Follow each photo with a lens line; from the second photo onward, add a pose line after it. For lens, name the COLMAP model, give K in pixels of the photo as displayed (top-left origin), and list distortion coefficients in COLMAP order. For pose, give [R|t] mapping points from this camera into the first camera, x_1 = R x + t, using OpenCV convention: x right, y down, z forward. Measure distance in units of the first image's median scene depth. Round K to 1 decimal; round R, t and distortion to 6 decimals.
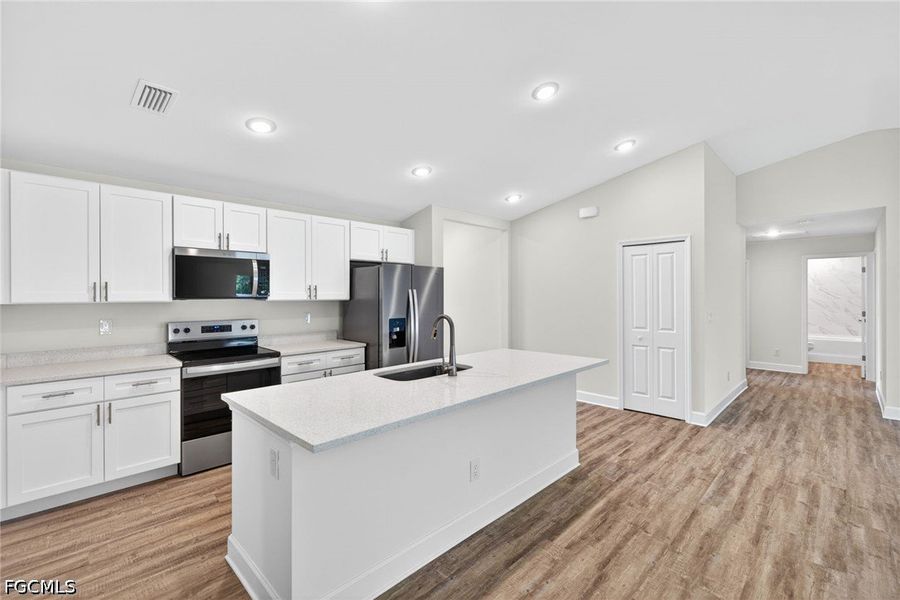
lens RADIAL K [[390.5, 0, 446.9], [0, 390.5, 295.4], [0, 0, 1]] dist [0.000989, 0.000124]
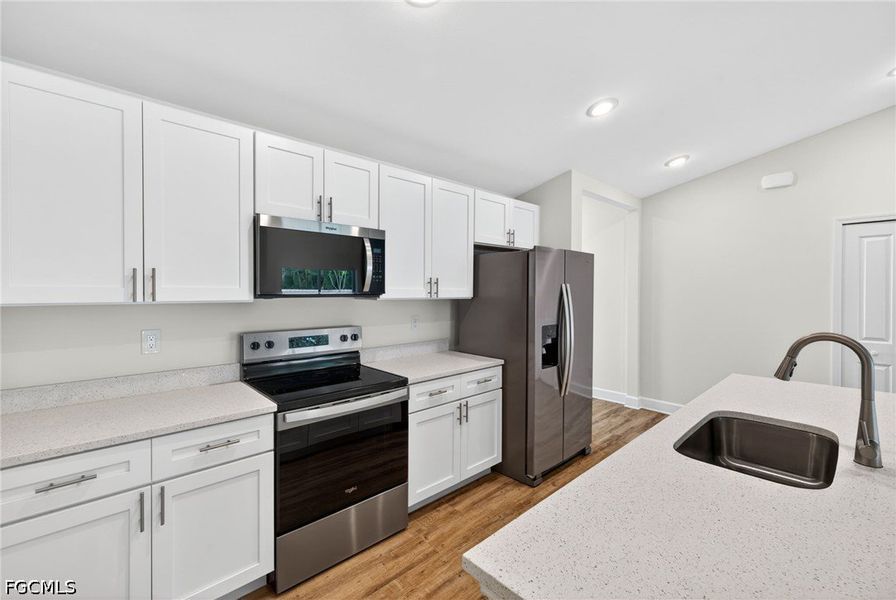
lens RADIAL K [[376.3, 0, 446.8], [0, 376.3, 295.2], [0, 0, 1]] dist [0.003571, 0.000051]
pose [[0.999239, 0.002616, -0.038916, -0.342567], [-0.002342, 0.999972, 0.007084, 0.000917], [0.038934, -0.006987, 0.999217, 0.377608]]
